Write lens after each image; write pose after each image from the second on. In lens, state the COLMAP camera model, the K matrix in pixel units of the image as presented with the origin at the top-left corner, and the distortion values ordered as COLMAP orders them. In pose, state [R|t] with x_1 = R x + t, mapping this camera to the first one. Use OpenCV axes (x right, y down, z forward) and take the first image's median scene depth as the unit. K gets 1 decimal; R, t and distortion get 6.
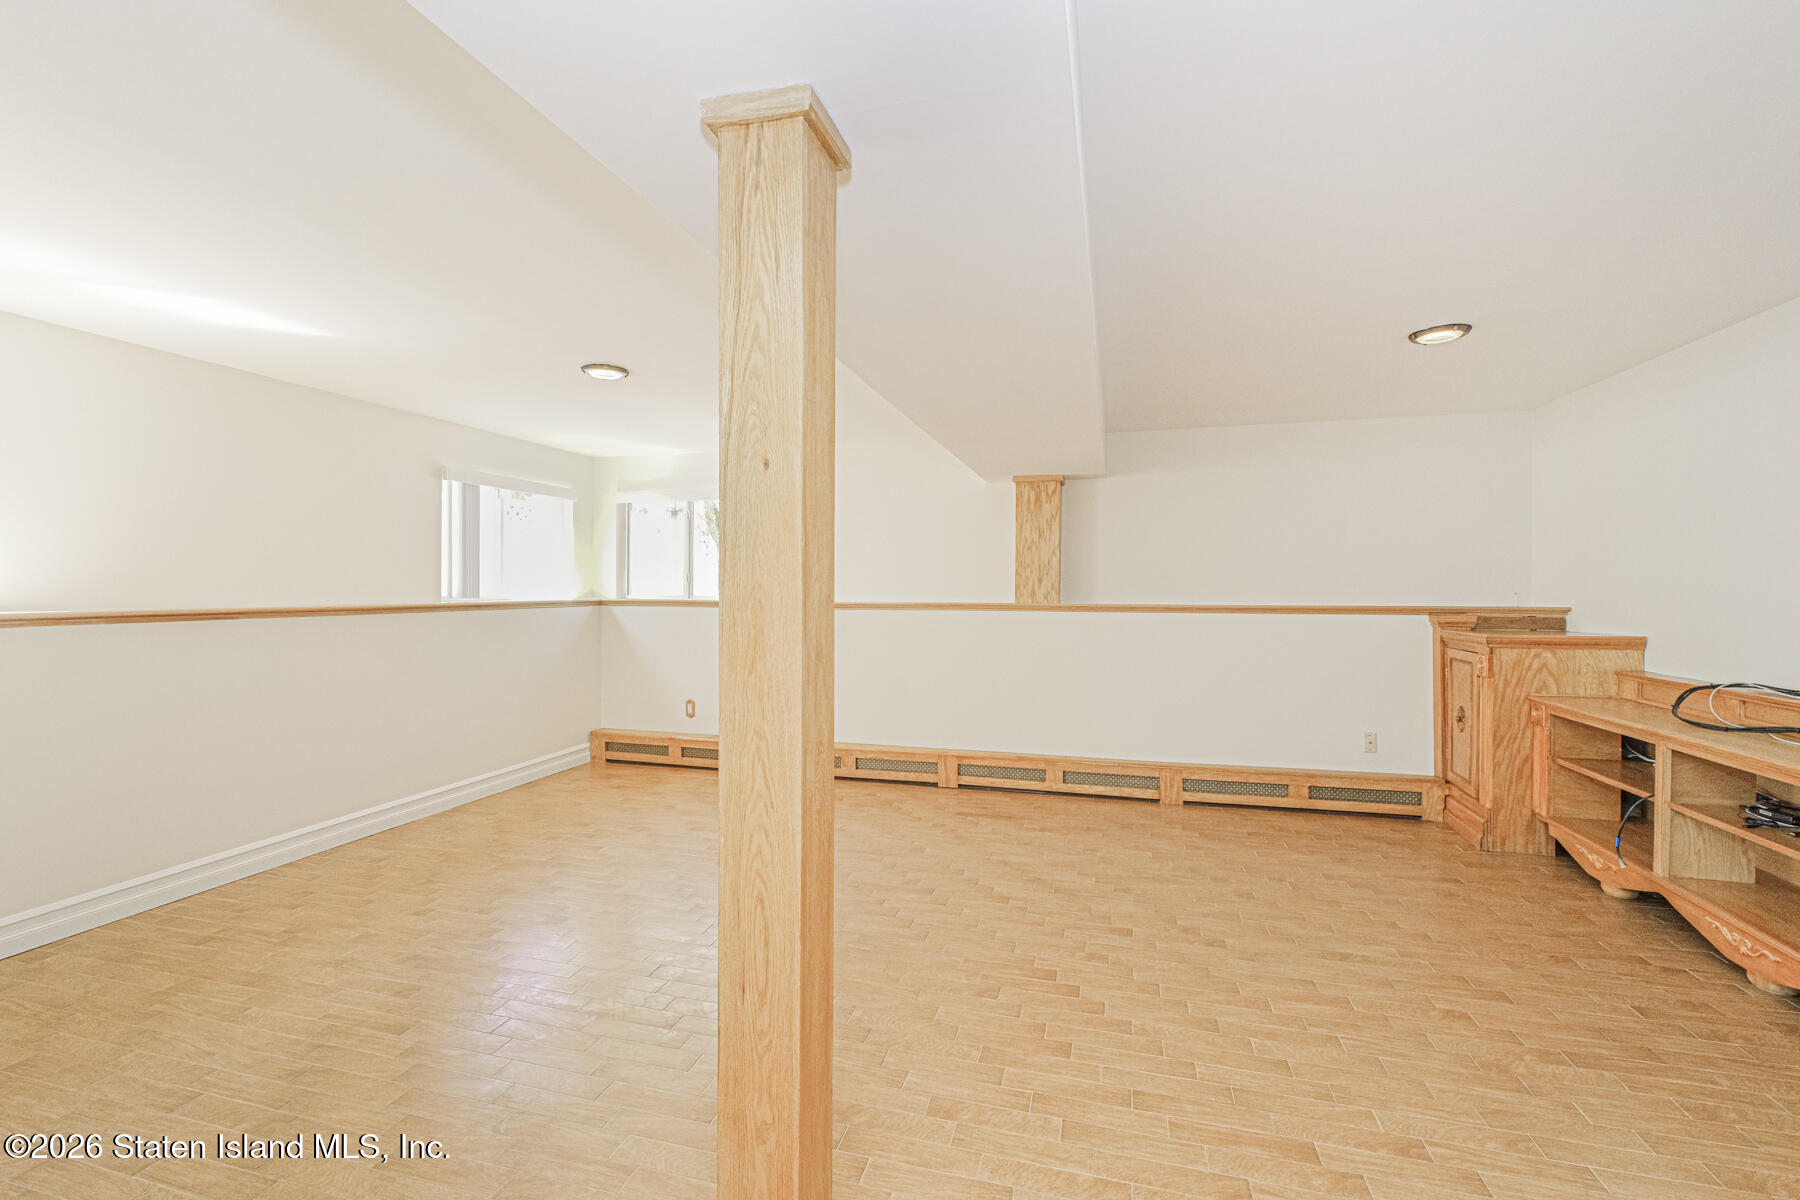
lens RADIAL K [[758.8, 0, 902.6], [0, 758.8, 592.0], [0, 0, 1]] dist [-0.000850, 0.000257]
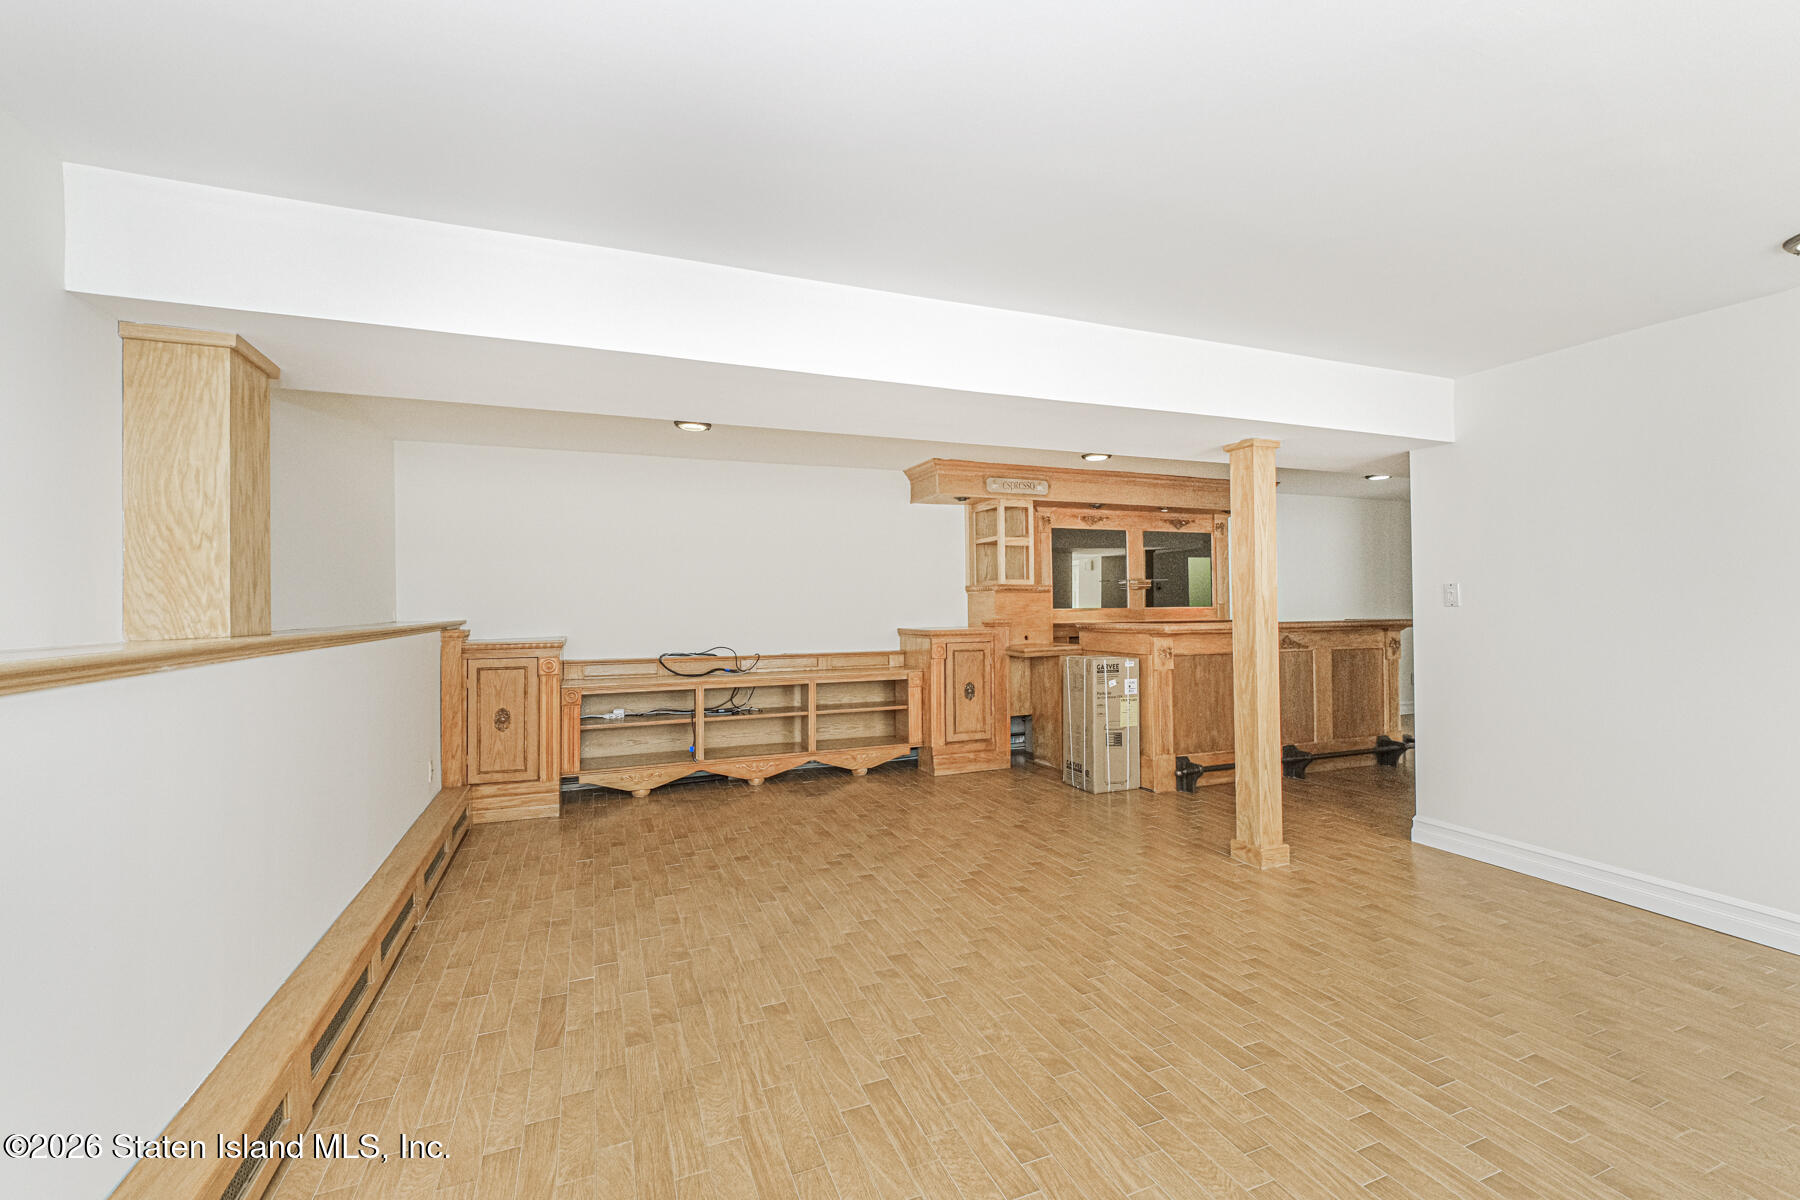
lens RADIAL K [[758.8, 0, 900.1], [0, 758.8, 601.7], [0, 0, 1]] dist [-0.000850, 0.000257]
pose [[-0.620961, 0.009003, 0.783790, -0.690305], [0.012129, 0.999925, -0.001877, 0.002071], [-0.783748, 0.008341, -0.621023, 1.665394]]
